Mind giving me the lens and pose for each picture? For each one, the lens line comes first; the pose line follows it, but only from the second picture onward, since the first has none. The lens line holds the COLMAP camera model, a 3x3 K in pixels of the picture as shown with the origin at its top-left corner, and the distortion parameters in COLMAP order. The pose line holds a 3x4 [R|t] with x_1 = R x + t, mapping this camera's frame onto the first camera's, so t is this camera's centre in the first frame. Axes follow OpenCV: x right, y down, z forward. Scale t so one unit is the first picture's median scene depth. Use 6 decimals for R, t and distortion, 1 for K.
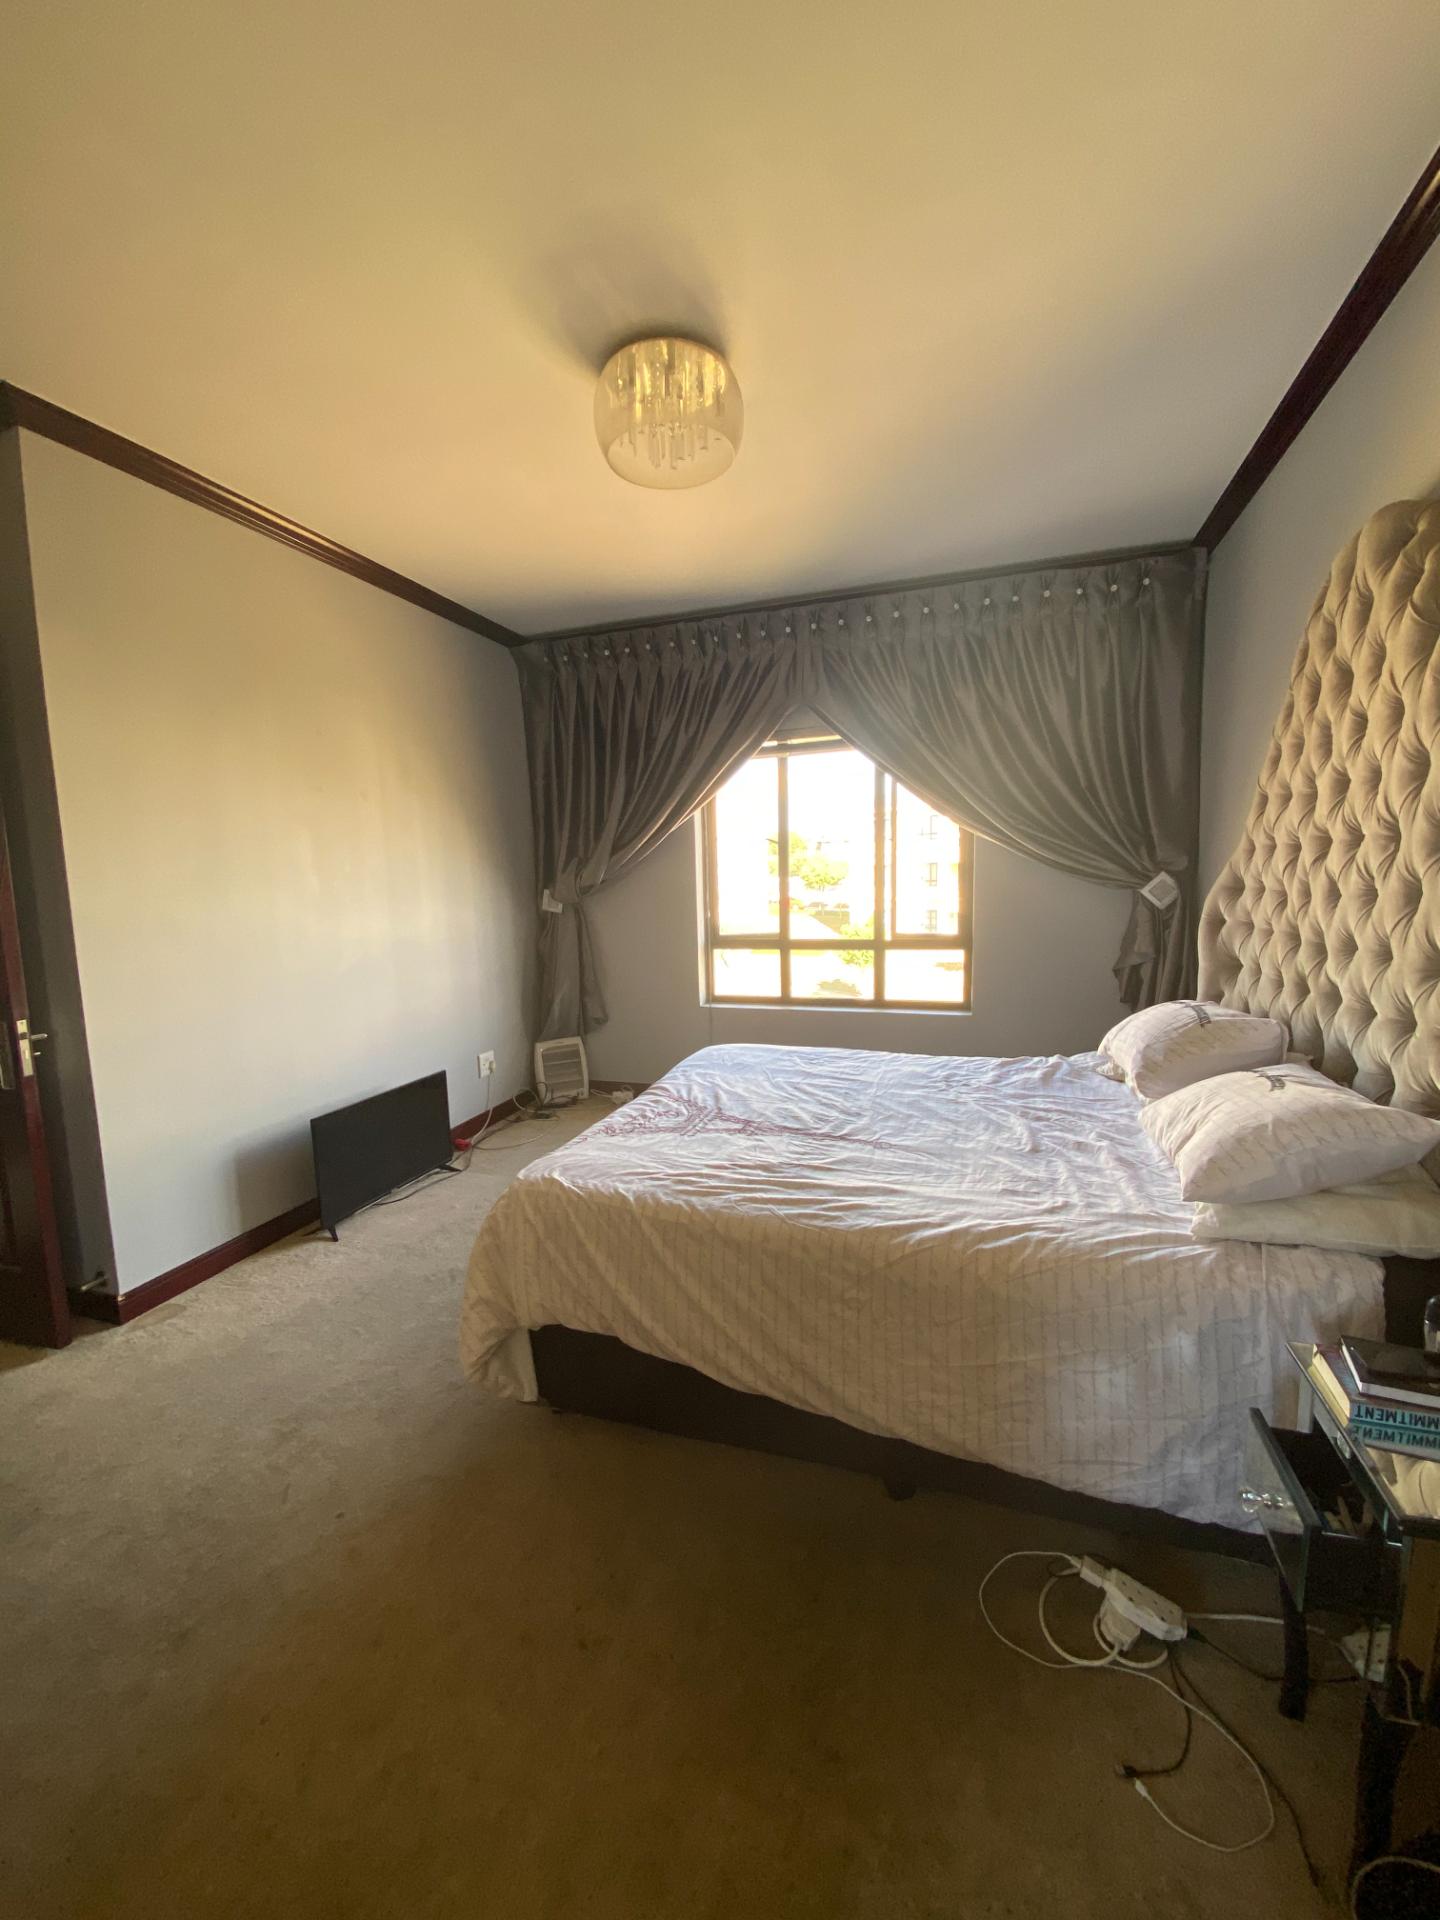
lens RADIAL K [[778.6, 0, 716.4], [0, 778.6, 960.1], [0, 0, 1]] dist [0.001793, 0.000124]
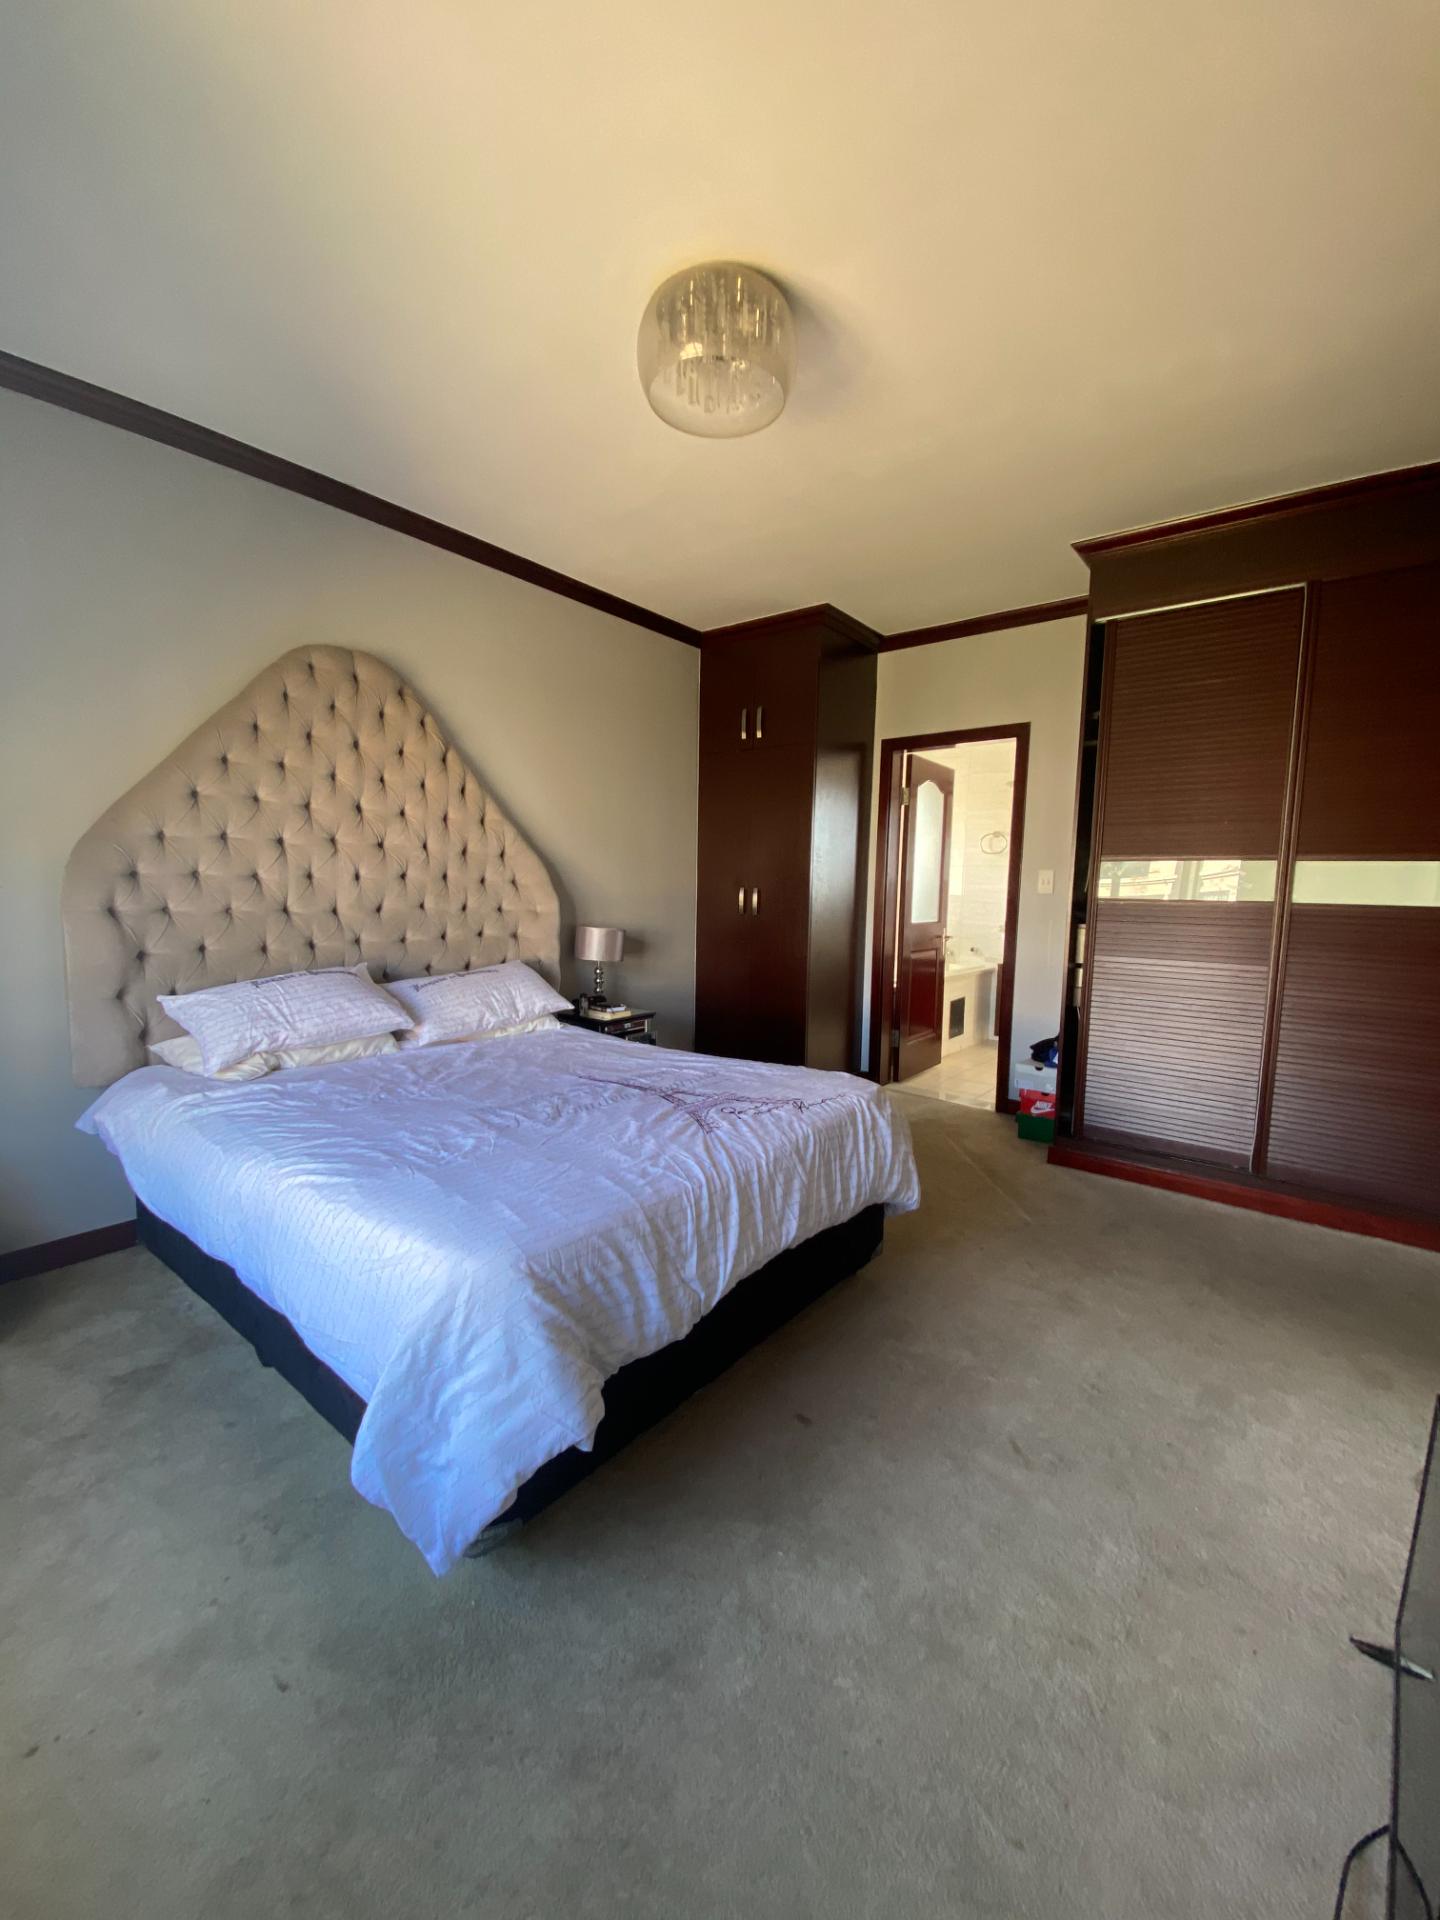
lens RADIAL K [[778.6, 0, 716.4], [0, 778.6, 960.1], [0, 0, 1]] dist [0.001793, 0.000124]
pose [[-0.942570, -0.022747, 0.333232, -0.353022], [0.043078, 0.981067, 0.188817, -0.154234], [-0.331218, 0.192328, -0.923745, 1.848178]]
